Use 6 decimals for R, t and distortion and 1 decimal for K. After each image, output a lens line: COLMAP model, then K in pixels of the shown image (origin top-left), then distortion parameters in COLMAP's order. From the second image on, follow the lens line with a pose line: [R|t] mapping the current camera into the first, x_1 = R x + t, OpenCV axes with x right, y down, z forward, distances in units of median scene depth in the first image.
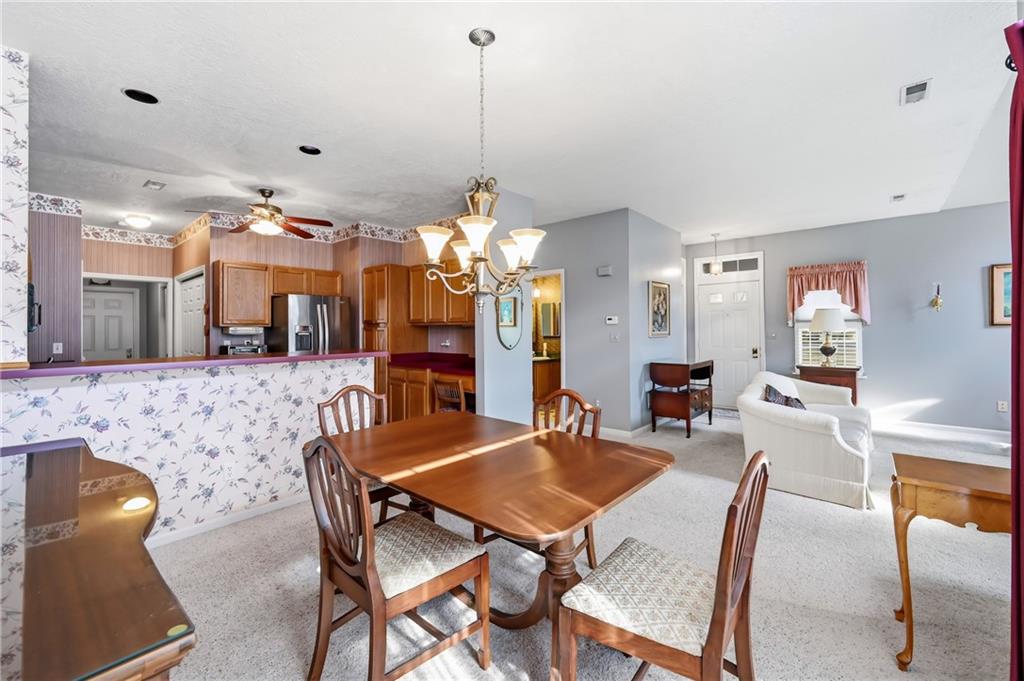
lens RADIAL K [[419.4, 0, 511.9], [0, 419.4, 331.1], [0, 0, 1]] dist [-0.001897, -0.000735]
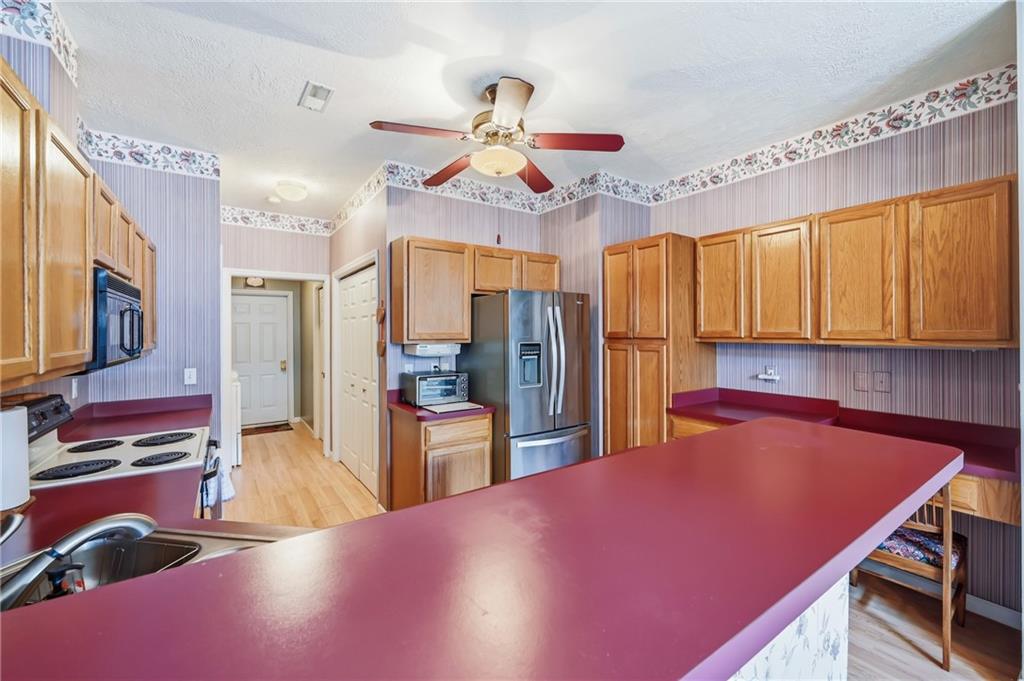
lens RADIAL K [[419.4, 0, 511.9], [0, 419.4, 331.1], [0, 0, 1]] dist [-0.001897, -0.000735]
pose [[0.970128, 0.002239, -0.242583, -0.355120], [-0.003522, 0.999982, -0.004859, -0.024827], [0.242567, 0.005568, 0.970119, 0.399801]]
